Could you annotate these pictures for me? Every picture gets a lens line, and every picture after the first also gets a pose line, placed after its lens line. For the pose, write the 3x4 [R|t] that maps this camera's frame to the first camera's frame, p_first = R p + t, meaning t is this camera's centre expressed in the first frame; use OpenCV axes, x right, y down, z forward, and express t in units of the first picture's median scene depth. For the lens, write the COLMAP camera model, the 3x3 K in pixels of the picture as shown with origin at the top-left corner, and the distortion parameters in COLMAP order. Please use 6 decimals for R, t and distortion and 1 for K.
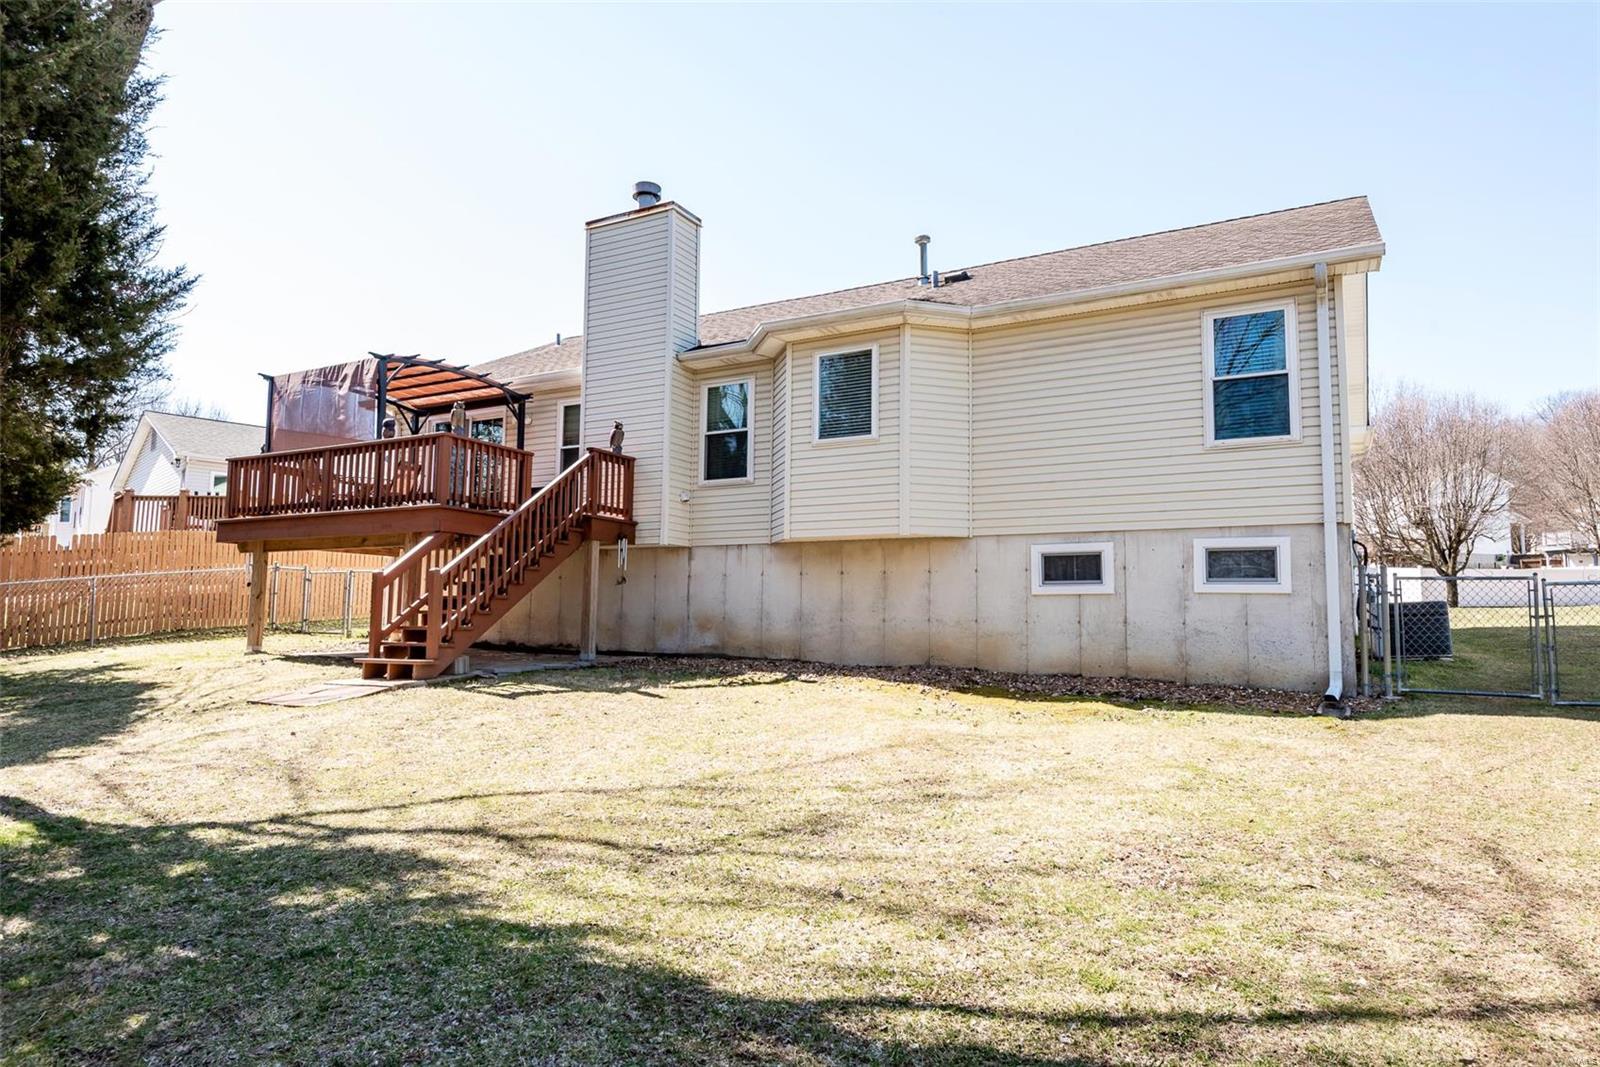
lens RADIAL K [[977.9, 0, 809.8], [0, 977.9, 530.2], [0, 0, 1]] dist [0.001258, -0.000063]
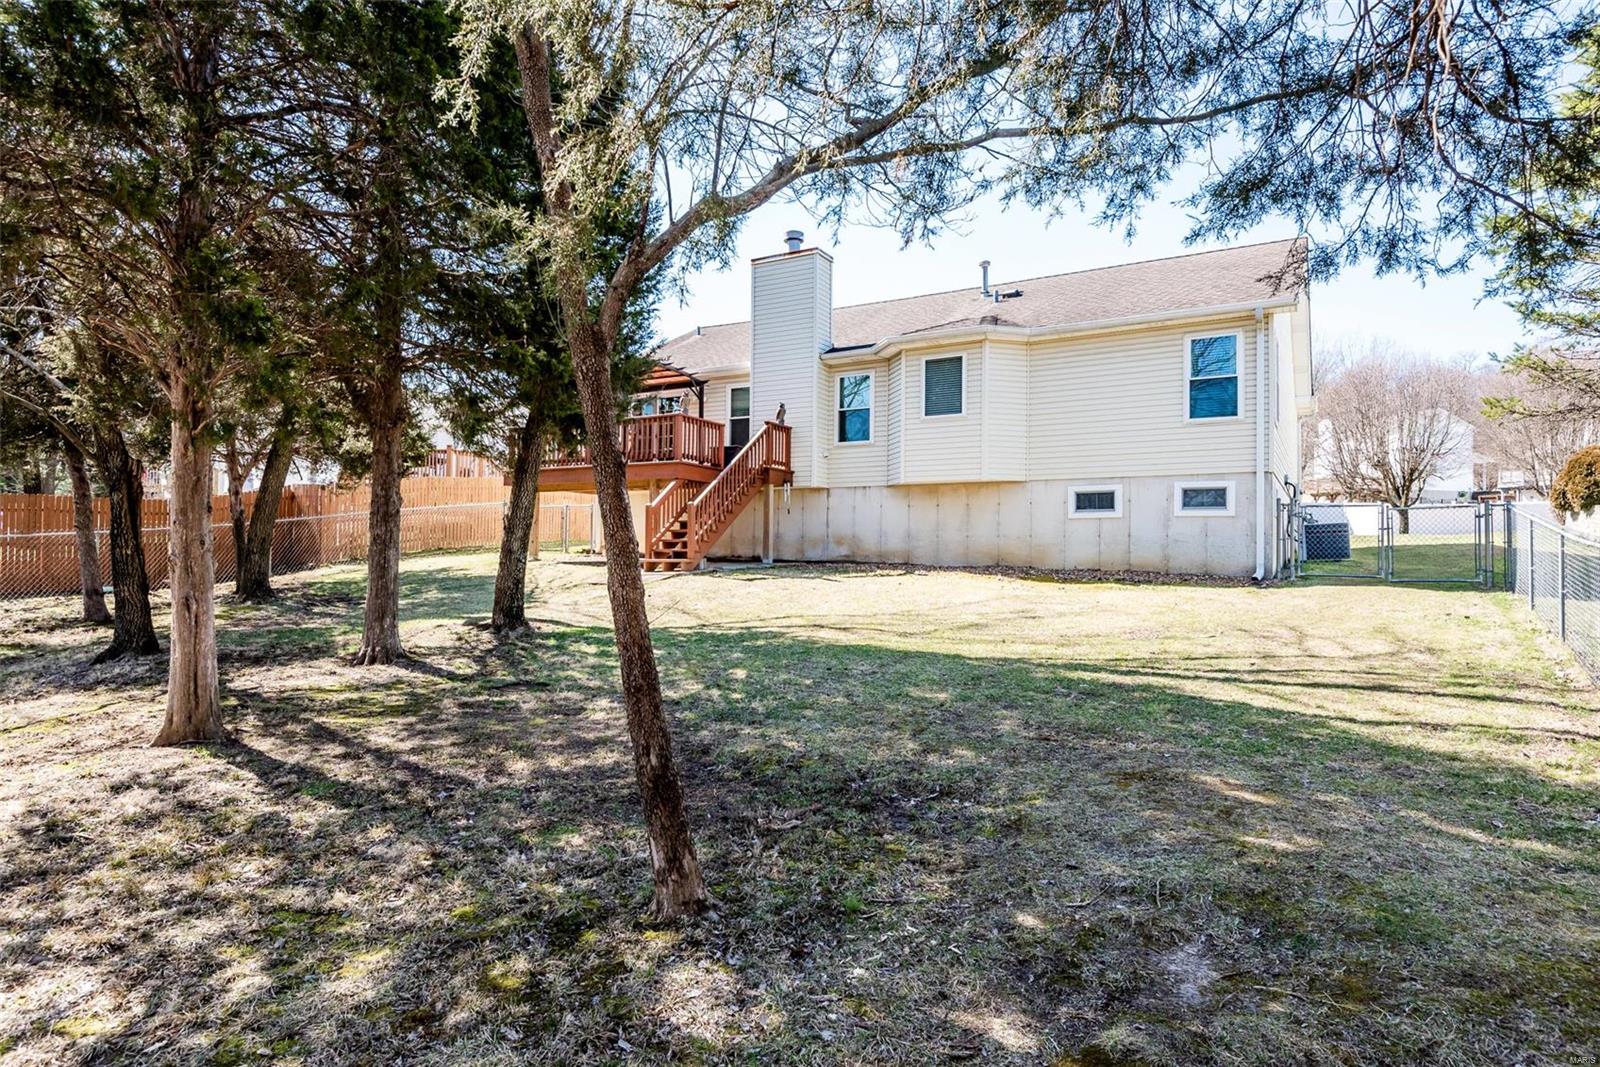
lens RADIAL K [[930.3, 0, 800.0], [0, 930.3, 533.5], [0, 0, 1]] dist [0.006199, 0.000364]
pose [[0.999744, -0.002258, -0.022510, -0.147153], [0.003779, 0.997693, 0.067780, -0.010341], [0.022305, -0.067847, 0.997446, -0.428902]]
